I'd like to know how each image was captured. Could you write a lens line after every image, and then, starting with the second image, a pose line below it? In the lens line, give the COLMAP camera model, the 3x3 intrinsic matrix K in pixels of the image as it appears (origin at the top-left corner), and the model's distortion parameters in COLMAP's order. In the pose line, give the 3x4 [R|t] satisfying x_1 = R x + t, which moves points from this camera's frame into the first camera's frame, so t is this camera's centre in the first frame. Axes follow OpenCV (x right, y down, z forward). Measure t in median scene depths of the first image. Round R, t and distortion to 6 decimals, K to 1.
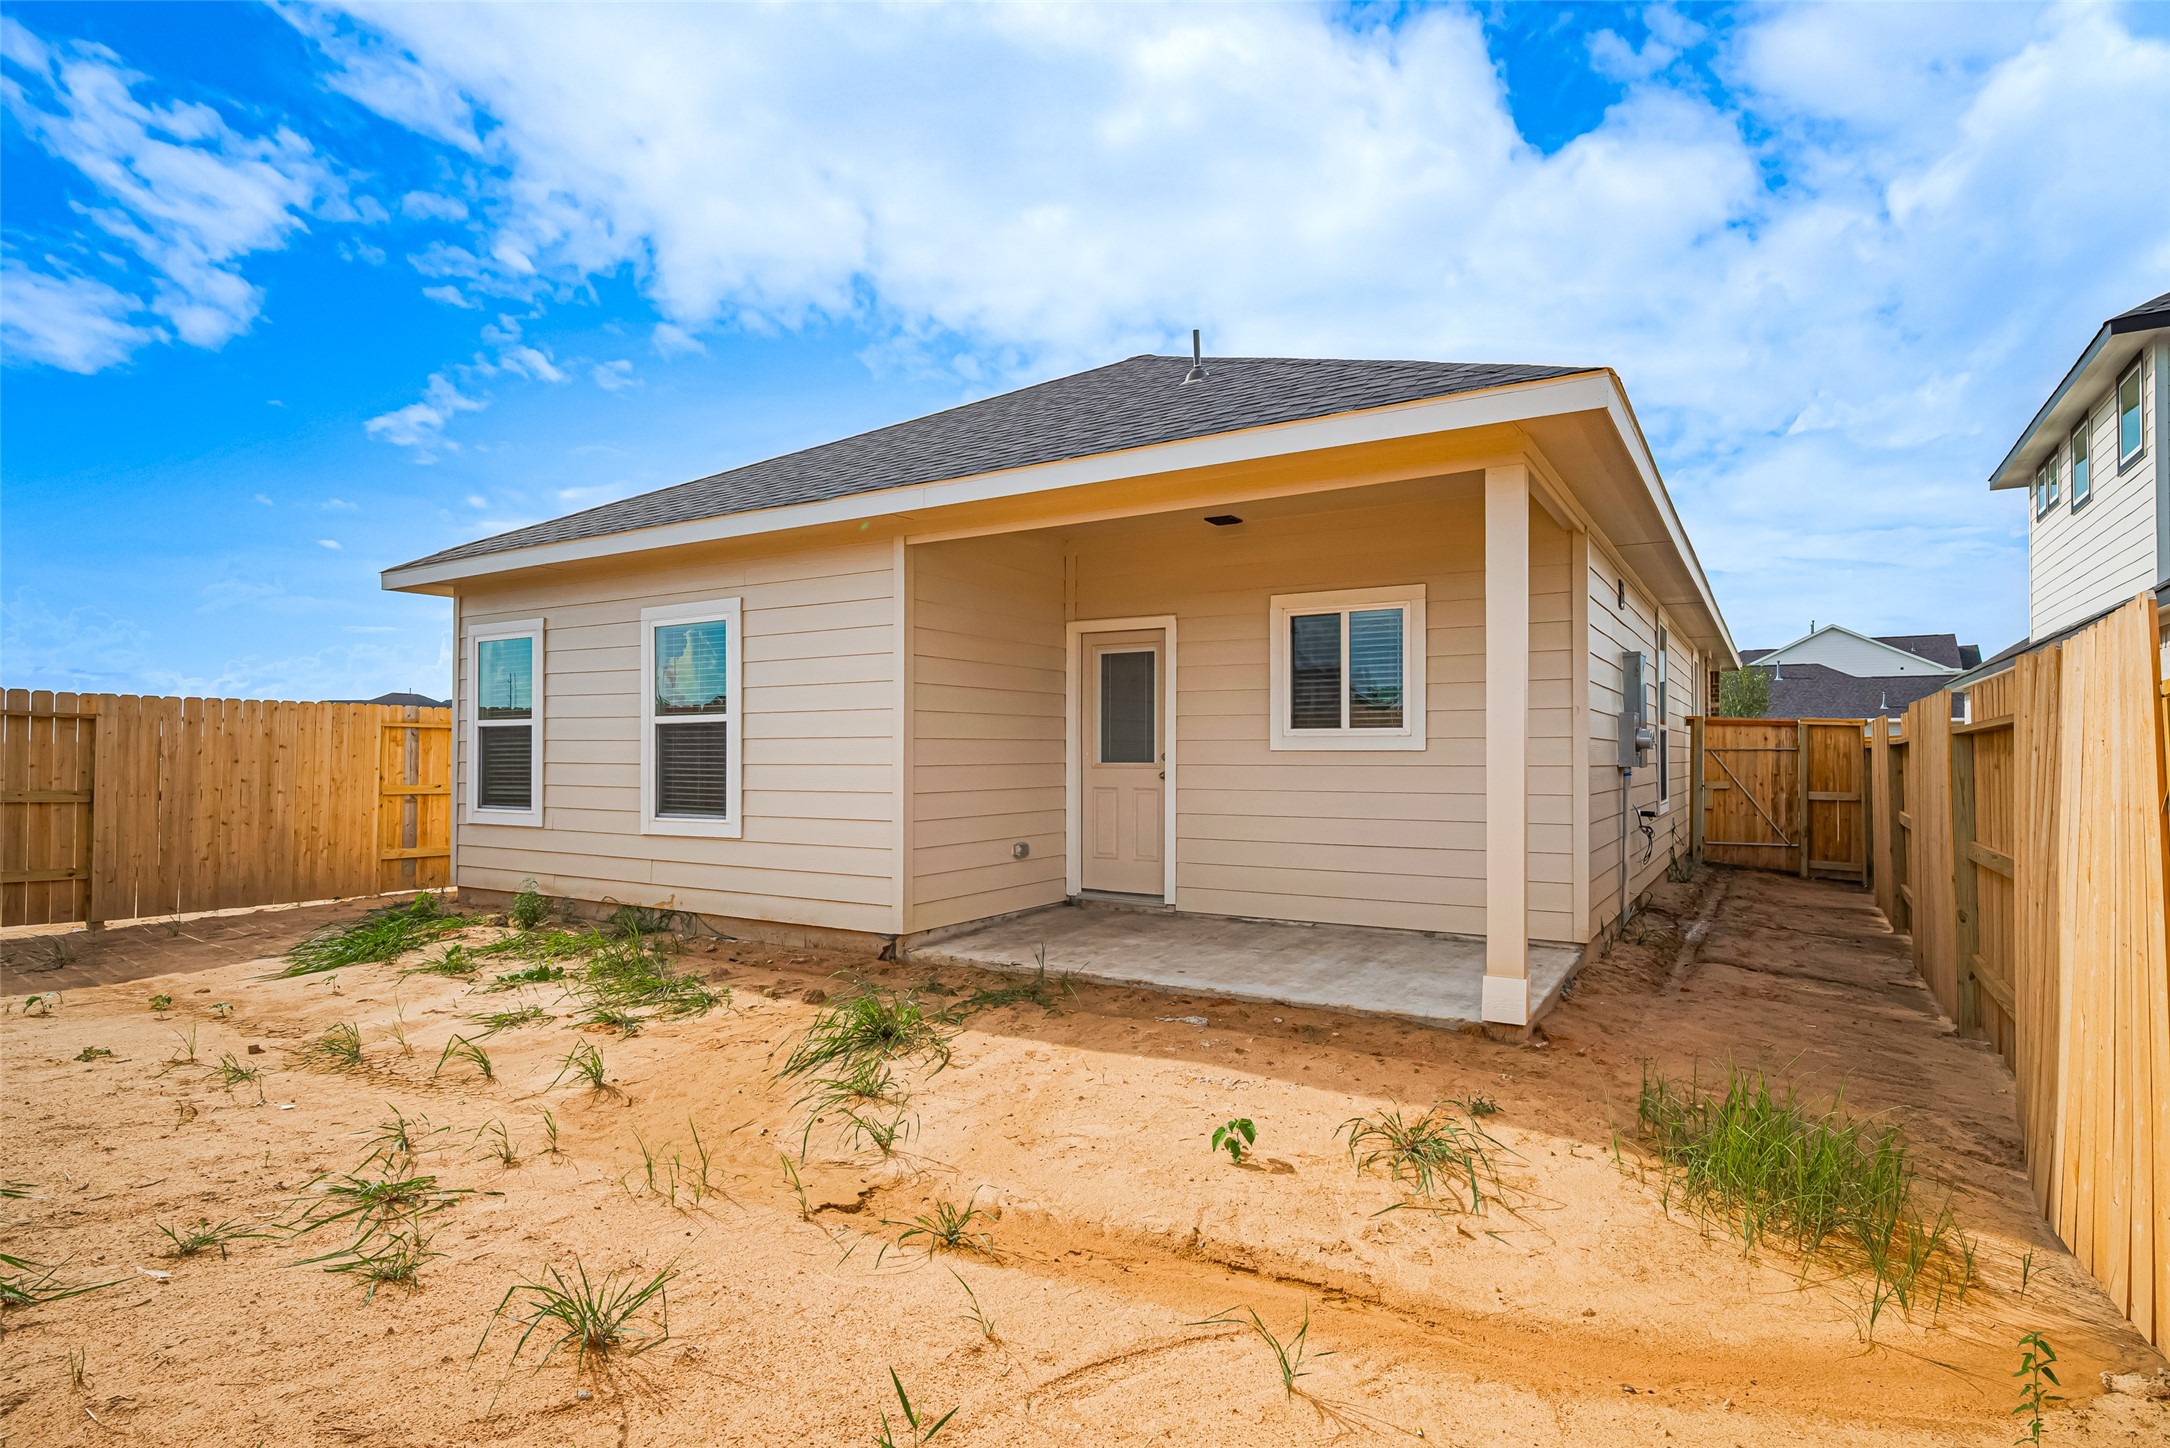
lens RADIAL K [[1115.9, 0, 1083.5], [0, 1115.9, 743.8], [0, 0, 1]] dist [-0.000066, 0.000014]
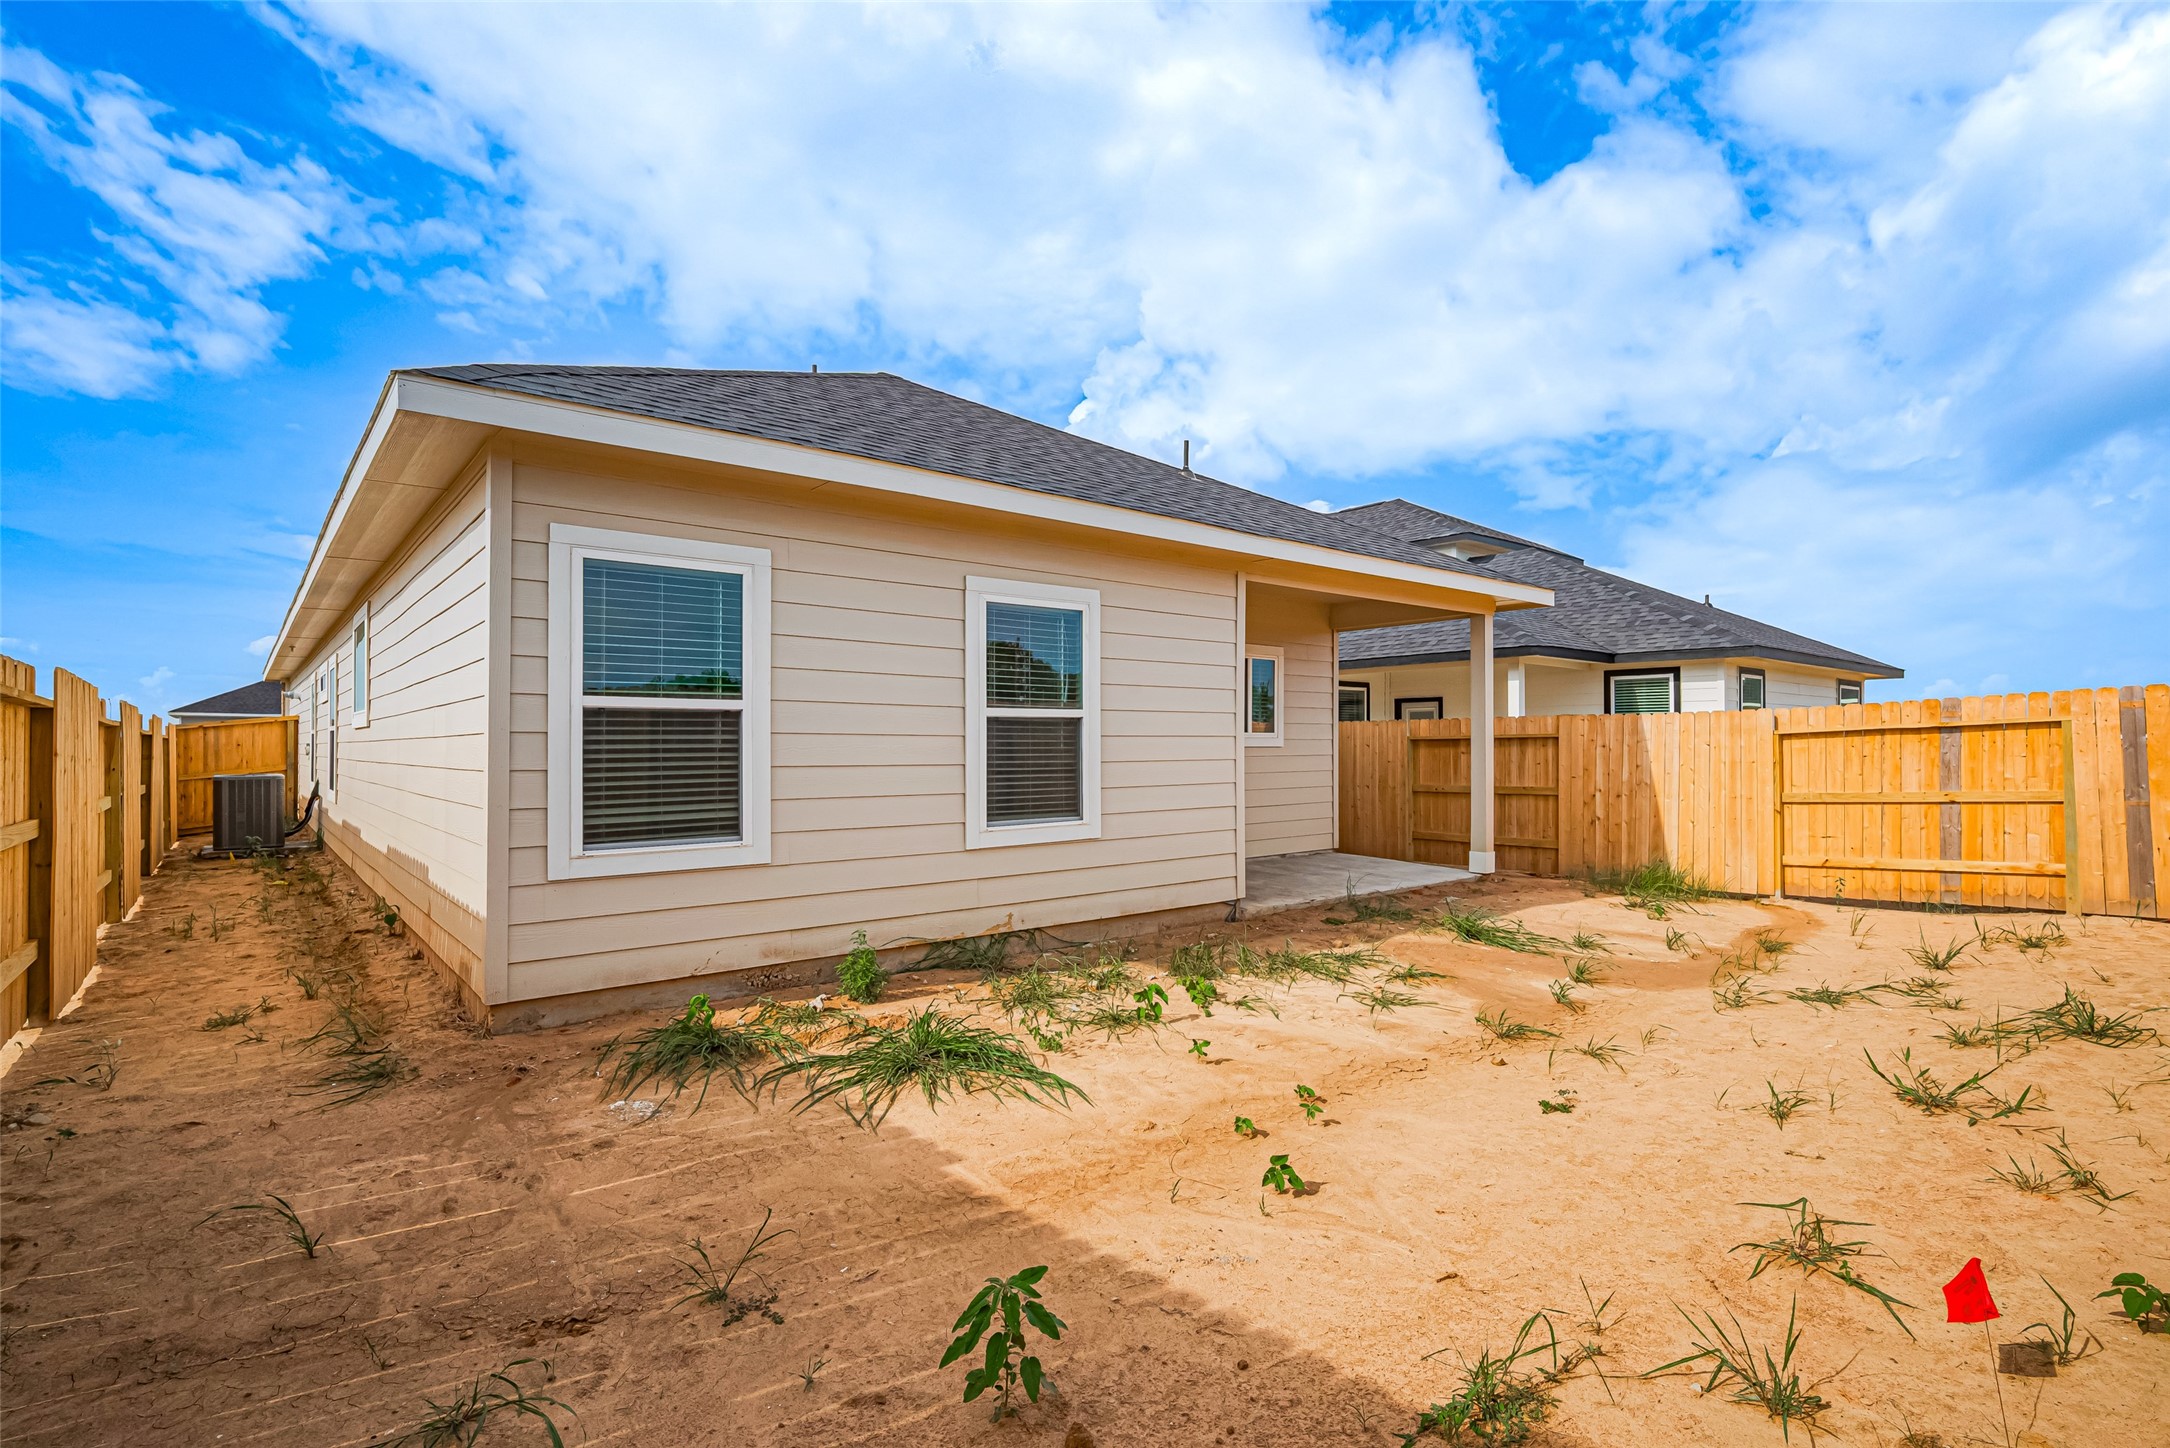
lens RADIAL K [[1048.2, 0, 1089.6], [0, 1048.2, 731.9], [0, 0, 1]] dist [-0.000971, 0.000073]
pose [[0.319679, 0.009648, 0.947477, -1.137199], [-0.009326, 0.999932, -0.007035, -0.001397], [-0.947480, -0.006587, 0.319747, 0.689579]]
